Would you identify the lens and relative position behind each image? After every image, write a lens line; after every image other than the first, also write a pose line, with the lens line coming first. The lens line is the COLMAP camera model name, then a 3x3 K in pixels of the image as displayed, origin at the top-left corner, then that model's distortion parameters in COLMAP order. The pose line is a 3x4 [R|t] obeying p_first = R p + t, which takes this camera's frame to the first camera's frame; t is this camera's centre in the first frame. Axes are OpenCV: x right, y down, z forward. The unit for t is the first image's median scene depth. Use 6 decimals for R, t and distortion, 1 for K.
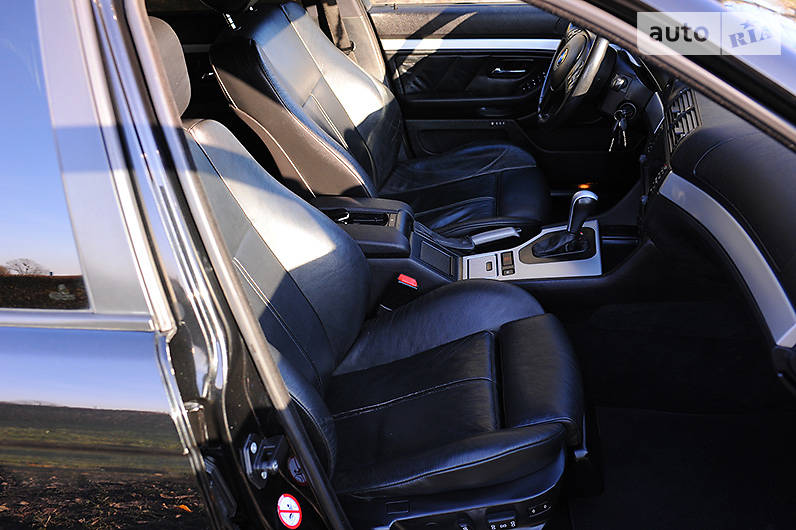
lens RADIAL K [[791.0, 0, 398.0], [0, 791.0, 265.0], [0, 0, 1]] dist [-0.095595, 0.117655]
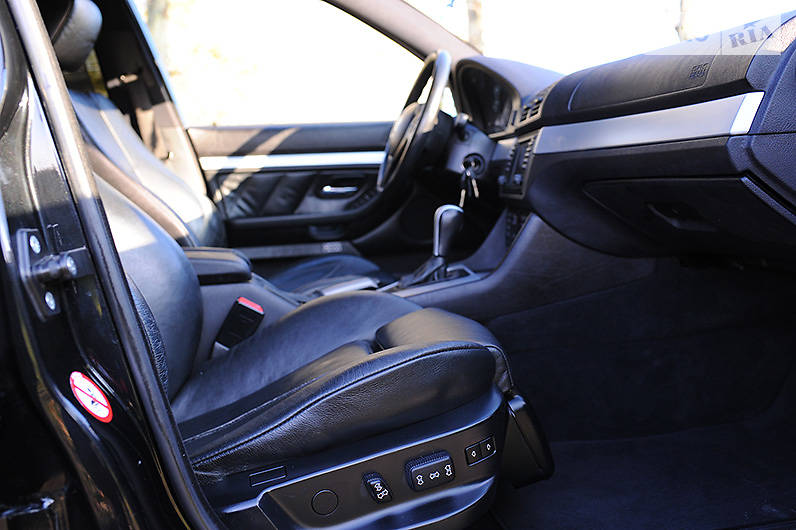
lens RADIAL K [[791.0, 0, 398.0], [0, 791.0, 265.0], [0, 0, 1]] dist [-0.095595, 0.117655]
pose [[0.968050, -0.026734, 0.249329, -0.037628], [0.135444, 0.892527, -0.430176, 0.321724], [-0.211033, 0.450202, 0.867631, 0.255347]]
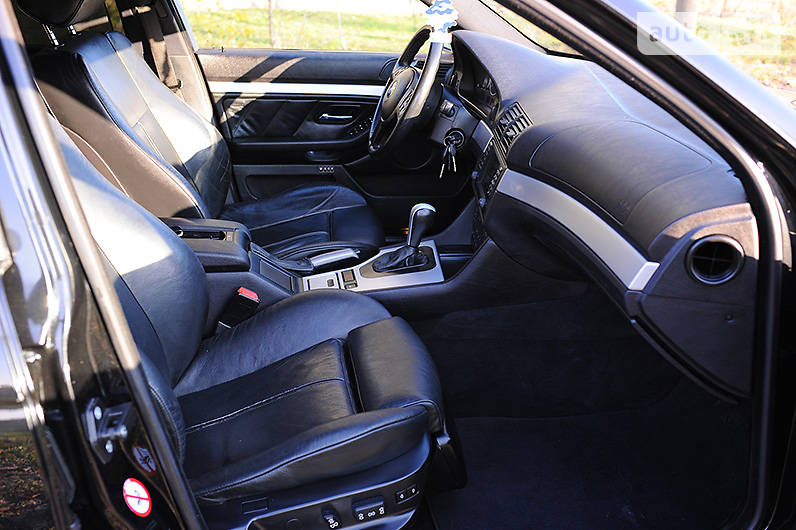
lens RADIAL K [[791.0, 0, 398.0], [0, 791.0, 265.0], [0, 0, 1]] dist [-0.095595, 0.117655]
pose [[0.969904, -0.011745, 0.243205, -0.041121], [0.049639, 0.987397, -0.150274, 0.129276], [-0.238375, 0.157824, 0.958264, 0.037190]]
